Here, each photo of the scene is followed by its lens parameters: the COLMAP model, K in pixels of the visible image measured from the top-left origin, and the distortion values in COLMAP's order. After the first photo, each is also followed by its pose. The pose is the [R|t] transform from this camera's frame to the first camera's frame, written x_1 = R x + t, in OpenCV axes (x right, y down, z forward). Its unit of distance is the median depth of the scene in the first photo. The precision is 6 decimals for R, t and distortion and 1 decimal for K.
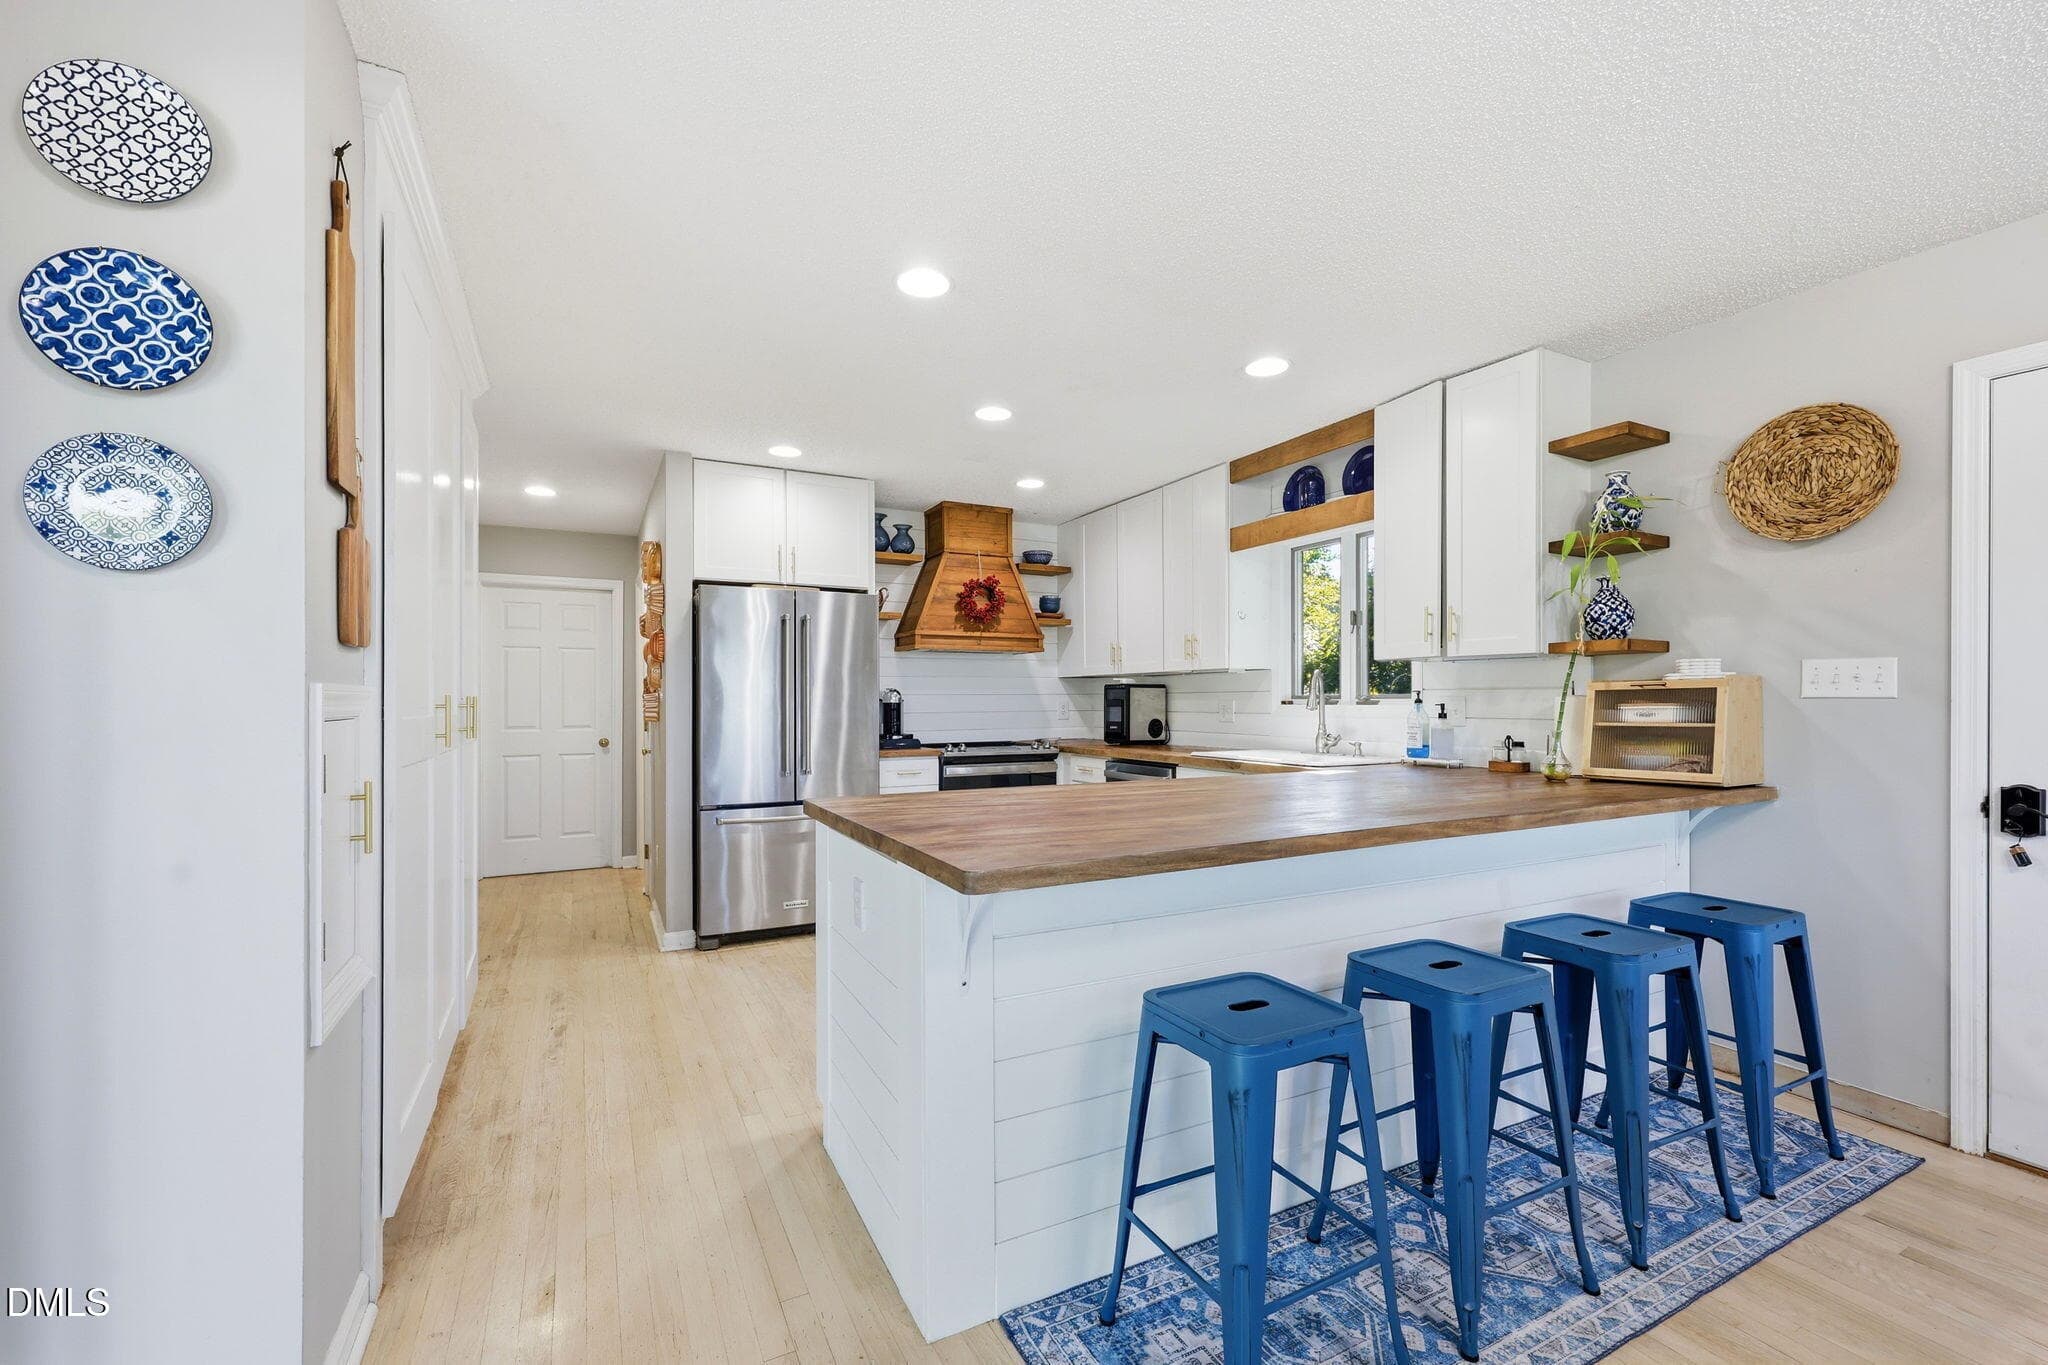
lens RADIAL K [[843.1, 0, 1022.5], [0, 843.1, 693.3], [0, 0, 1]] dist [0.002174, 0.000421]
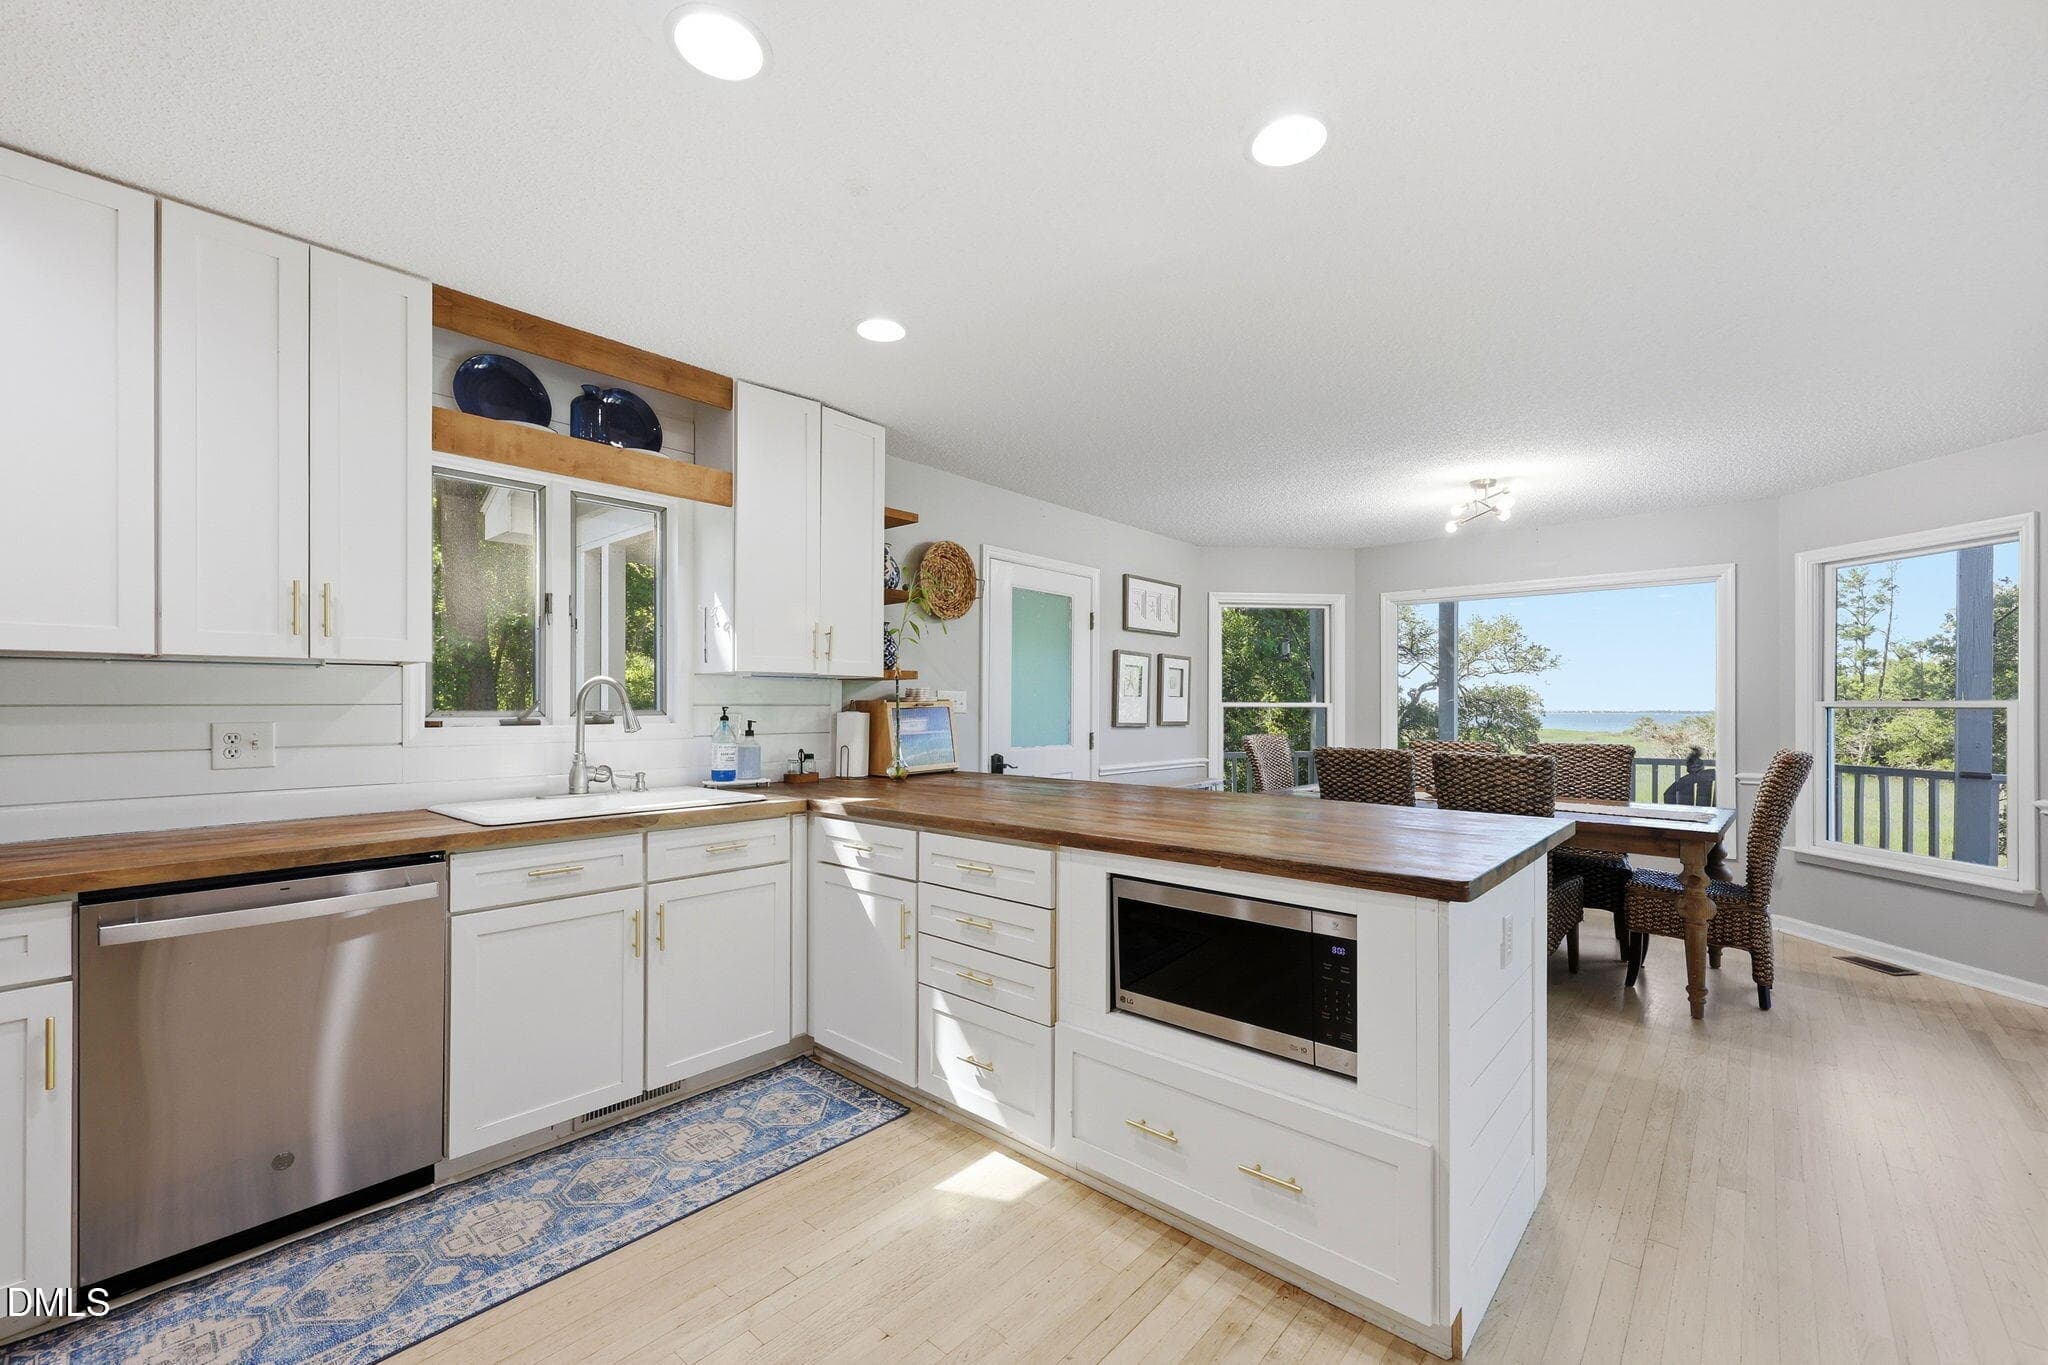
lens RADIAL K [[843.1, 0, 1022.9], [0, 843.1, 706.2], [0, 0, 1]] dist [0.002174, 0.000421]
pose [[-0.364004, 0.002184, 0.931395, -0.336749], [-0.004743, 0.999980, -0.004198, -0.000997], [-0.931385, -0.005946, -0.363986, 0.712849]]
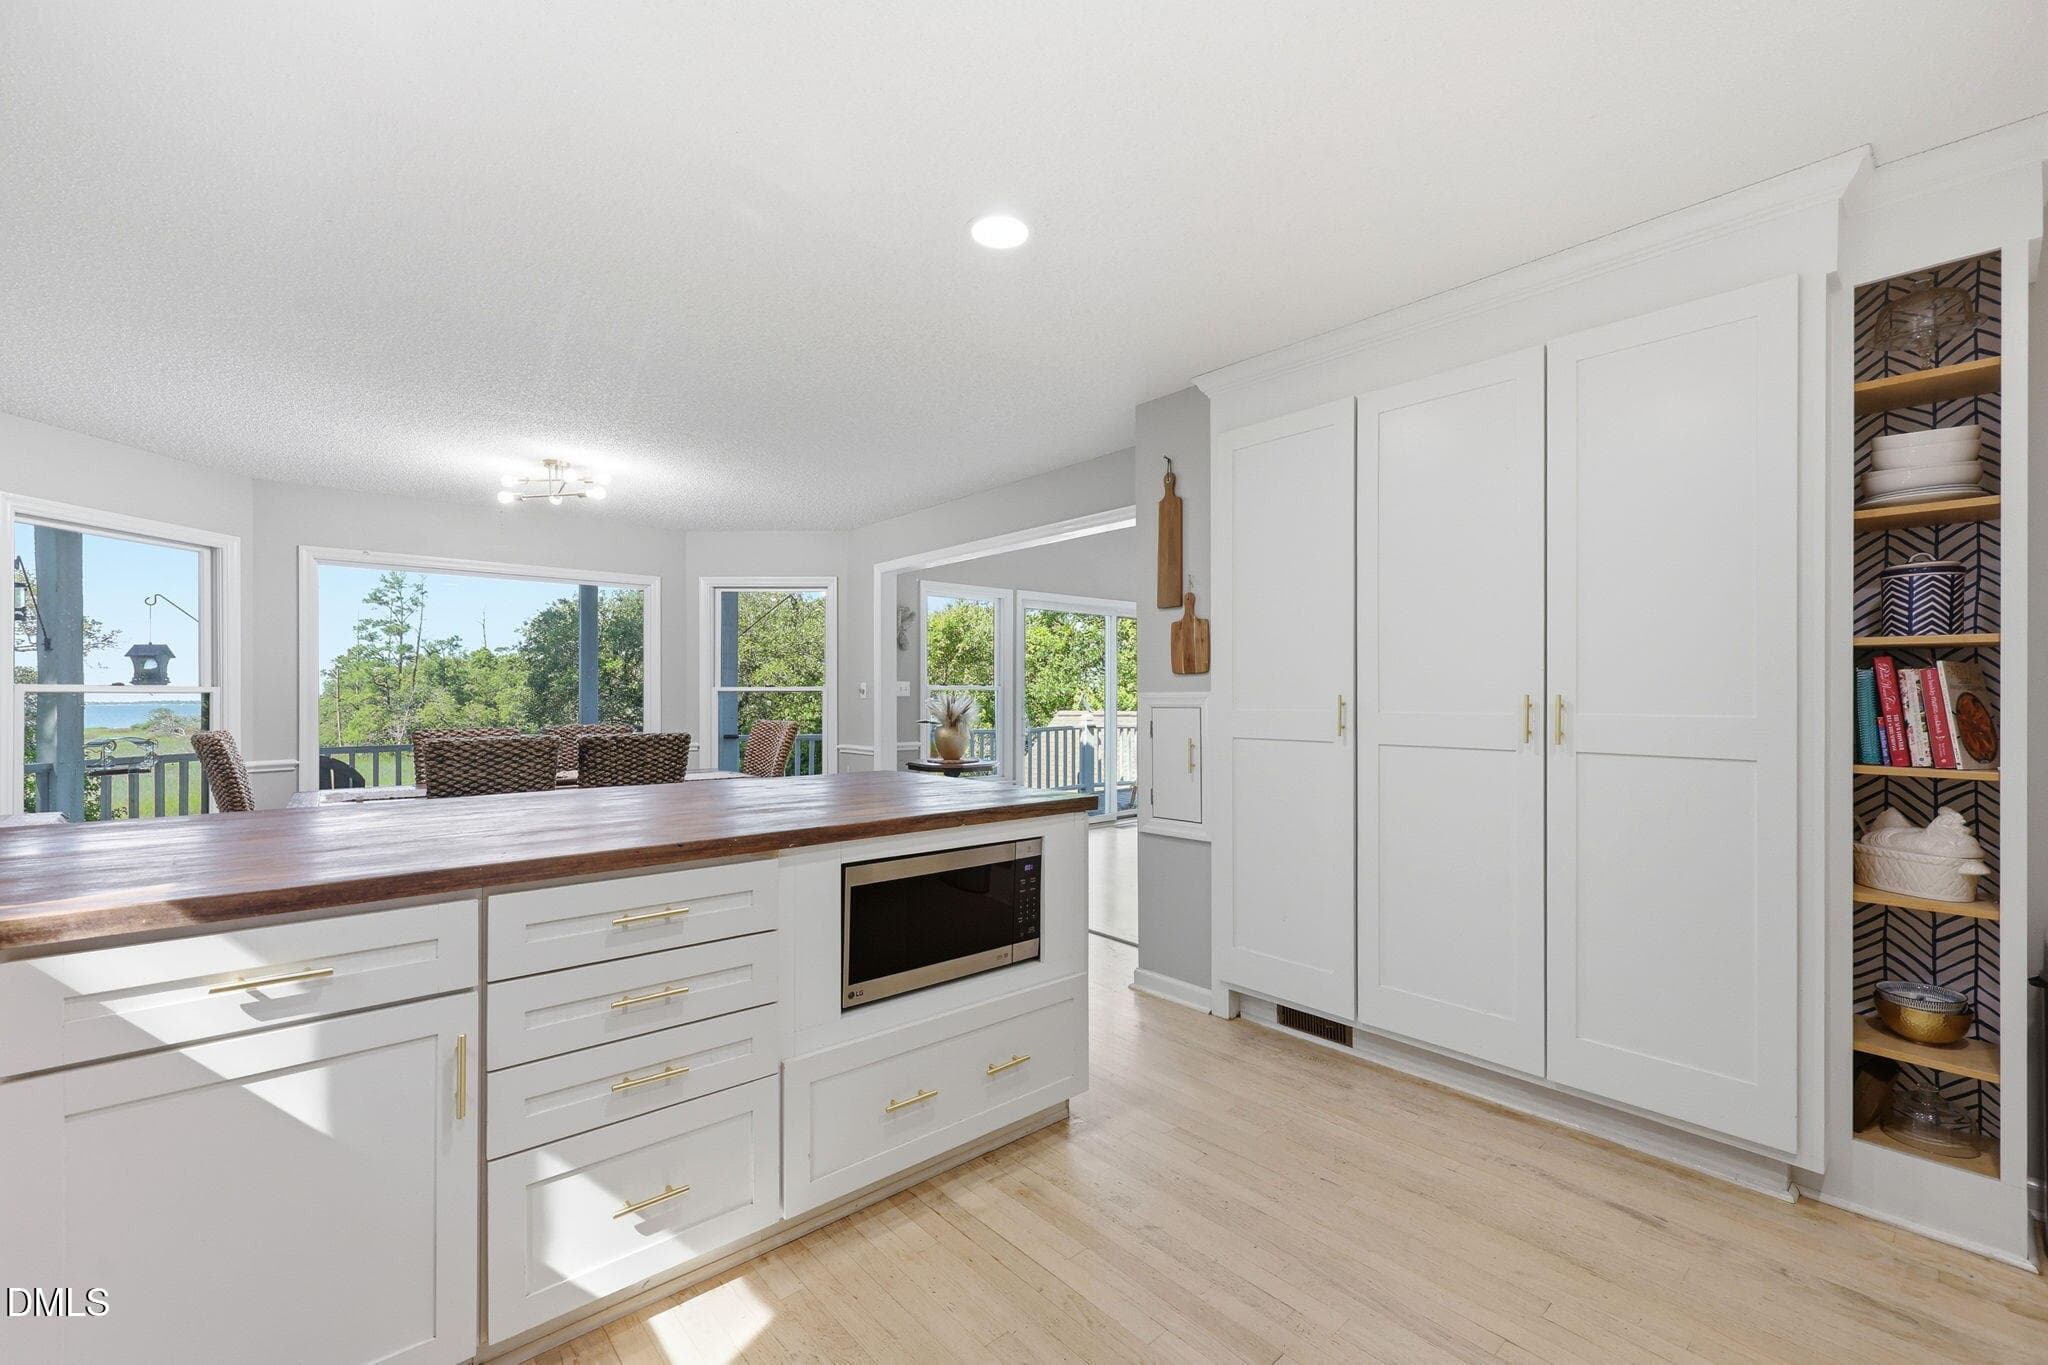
lens RADIAL K [[843.1, 0, 1037.7], [0, 843.1, 693.3], [0, 0, 1]] dist [0.002174, 0.000421]
pose [[-0.969441, 0.003176, -0.245303, 0.027241], [0.004798, 0.999970, -0.006013, 0.004769], [0.245277, -0.007006, -0.969428, 0.904462]]
